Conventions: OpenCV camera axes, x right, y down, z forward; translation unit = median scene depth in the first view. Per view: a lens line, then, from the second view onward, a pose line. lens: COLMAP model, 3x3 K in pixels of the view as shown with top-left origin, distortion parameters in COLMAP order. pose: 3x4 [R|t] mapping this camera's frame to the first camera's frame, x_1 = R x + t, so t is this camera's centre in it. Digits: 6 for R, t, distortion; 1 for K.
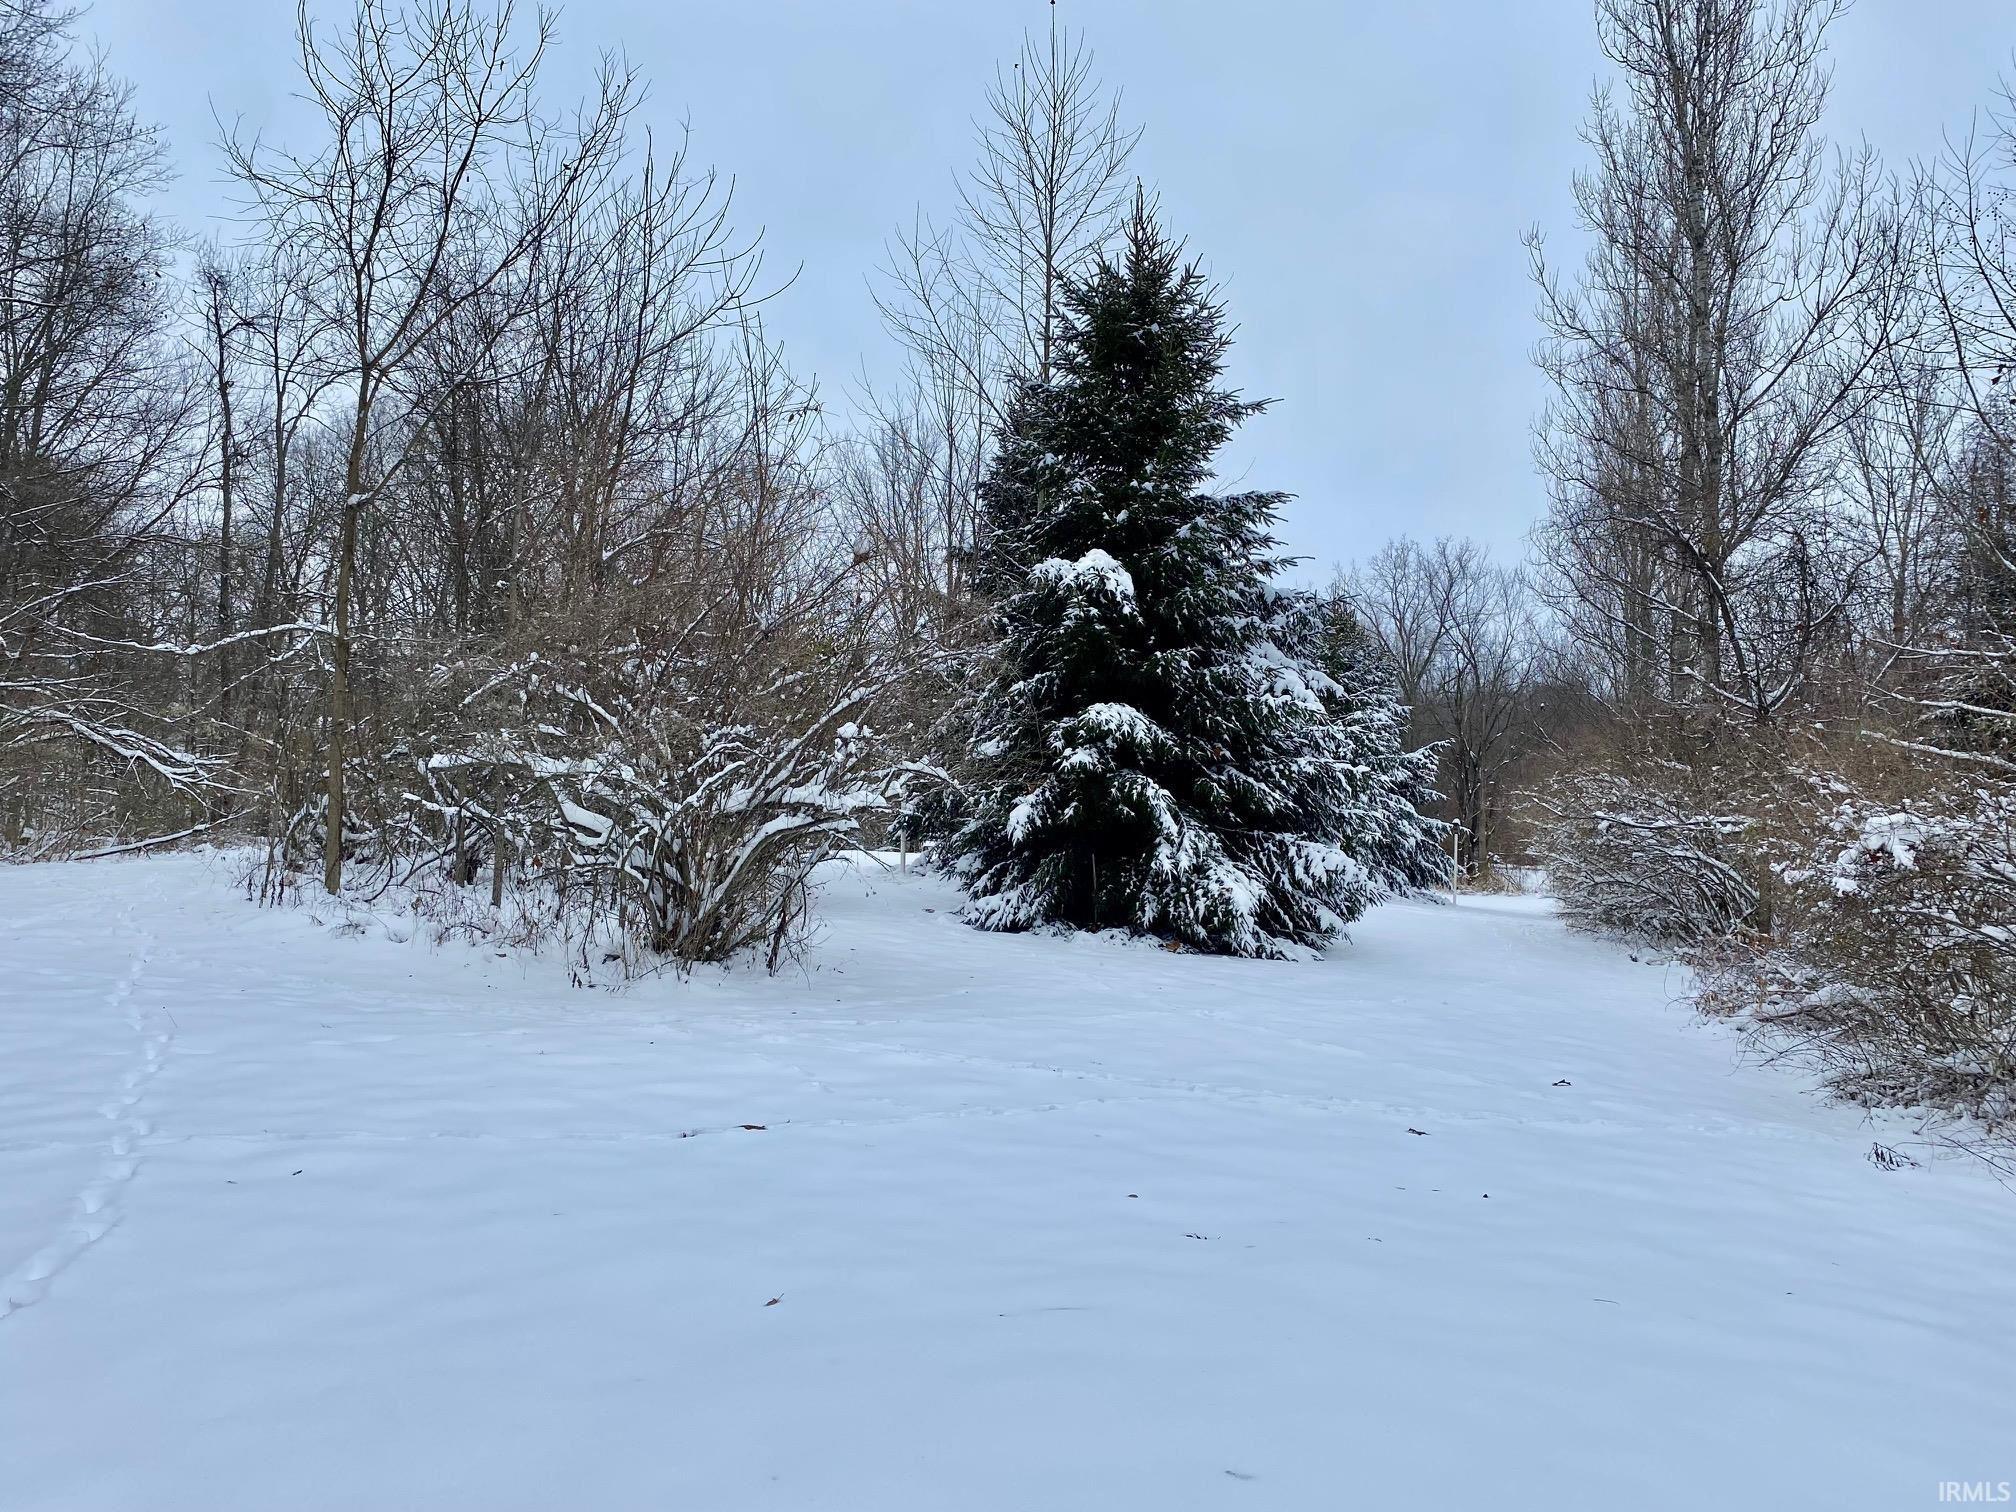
lens RADIAL K [[1538.0, 0, 1008.0], [0, 1538.0, 756.8], [0, 0, 1]] dist [0.006247, 0.001892]
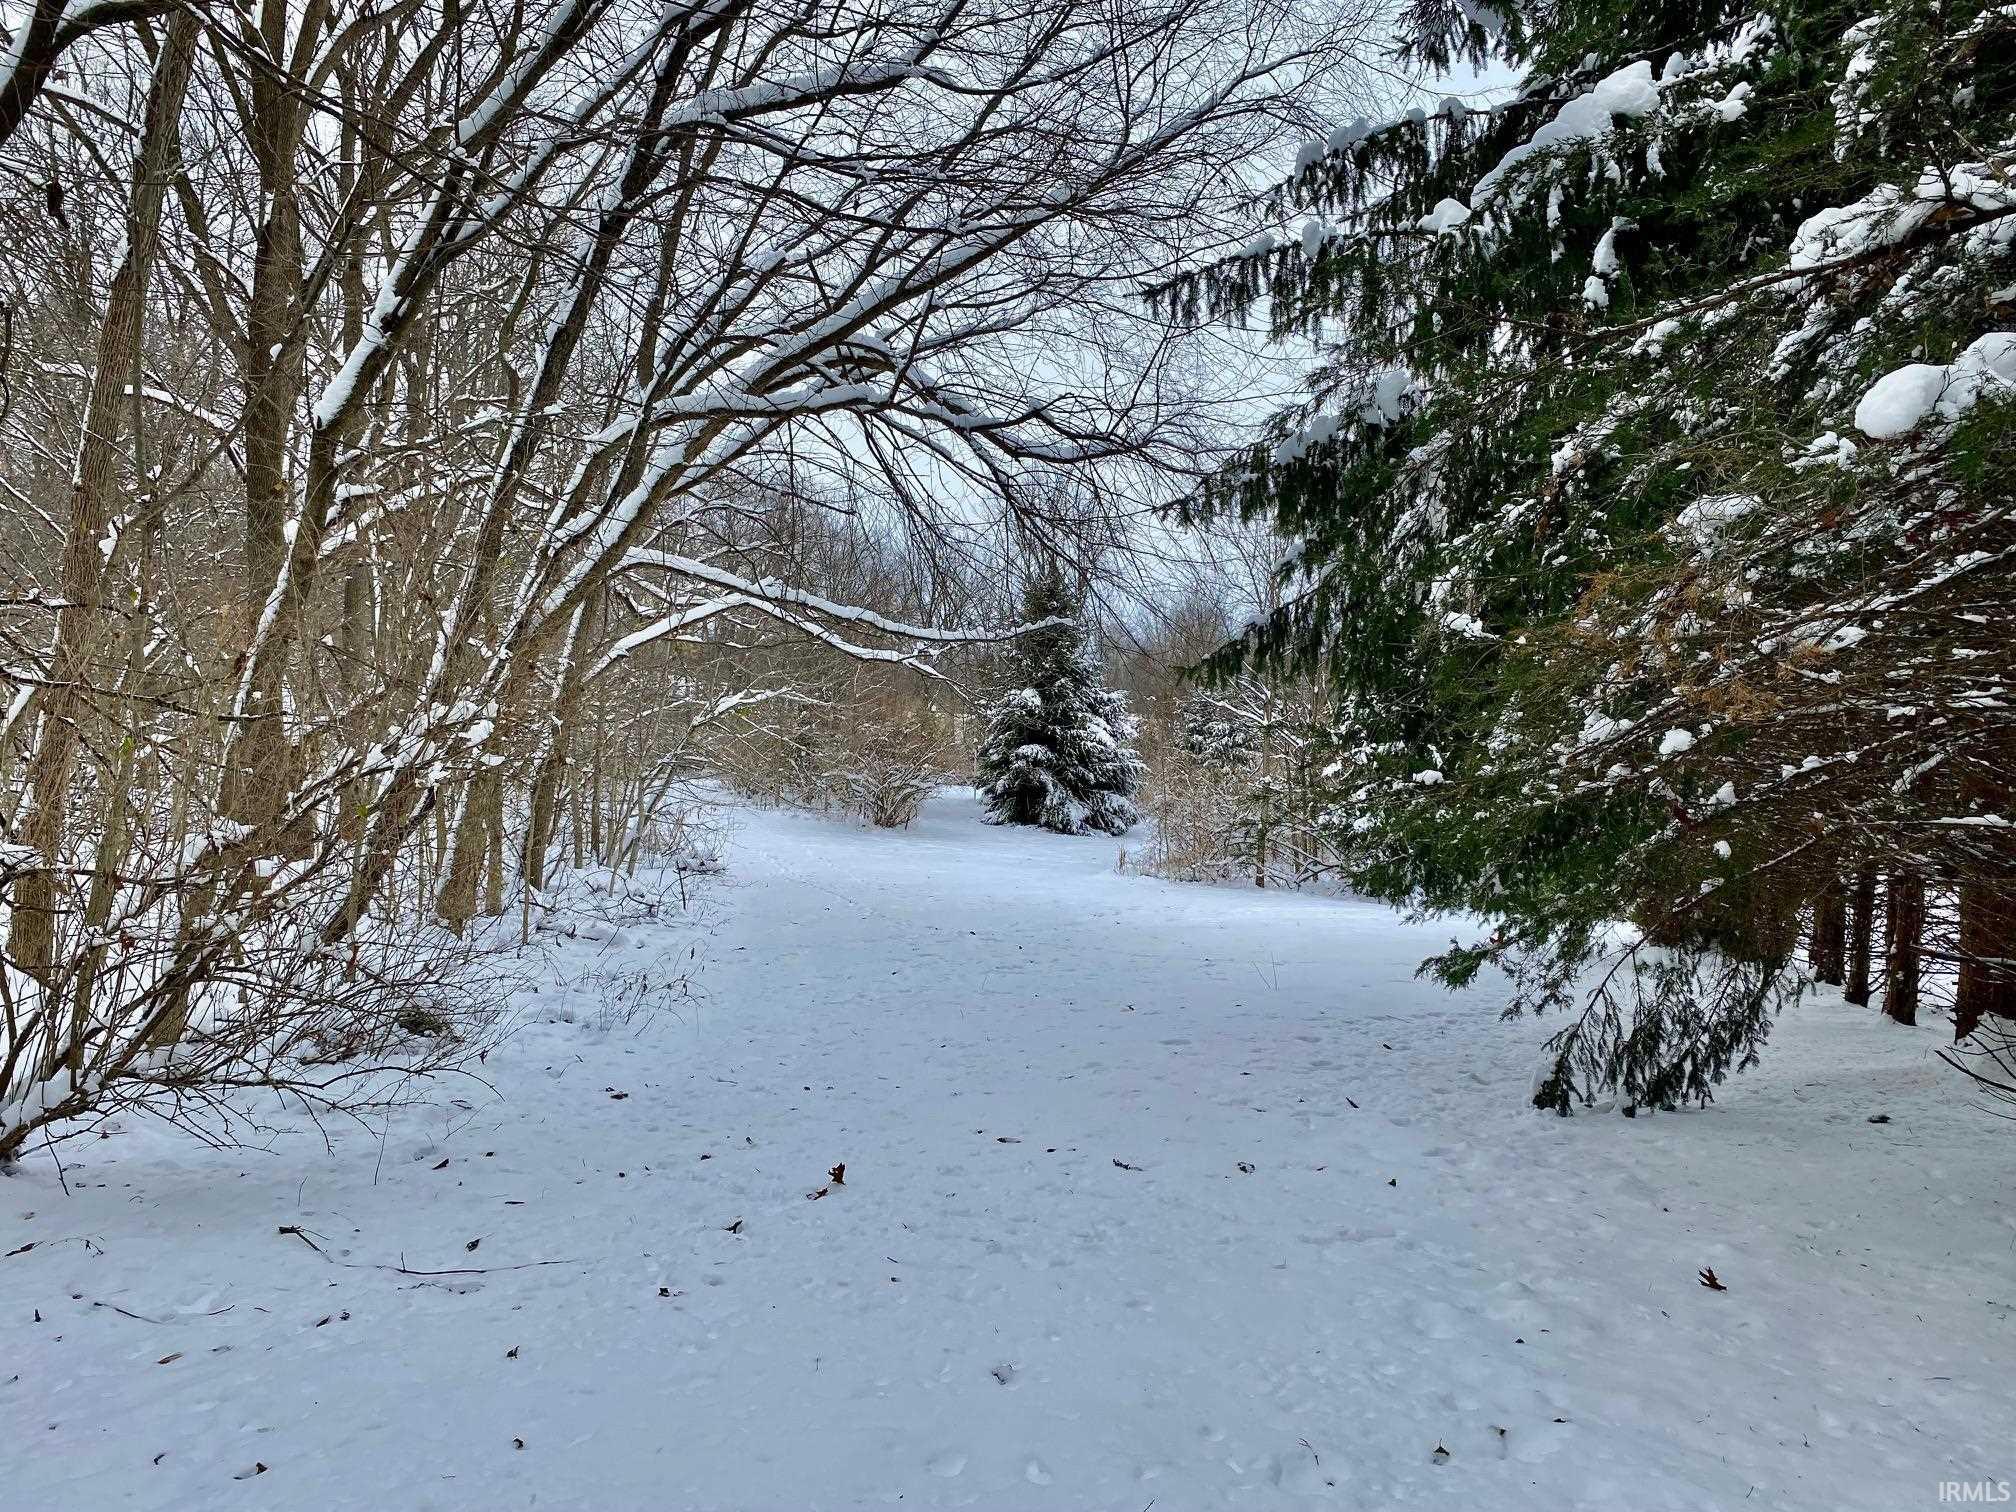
lens RADIAL K [[1538.0, 0, 1007.9], [0, 1538.0, 755.8], [0, 0, 1]] dist [0.006247, 0.001892]
pose [[0.993327, 0.012611, -0.114644, 0.346281], [-0.007380, 0.998917, 0.045939, -0.142632], [0.115100, -0.044787, 0.992344, -1.786256]]
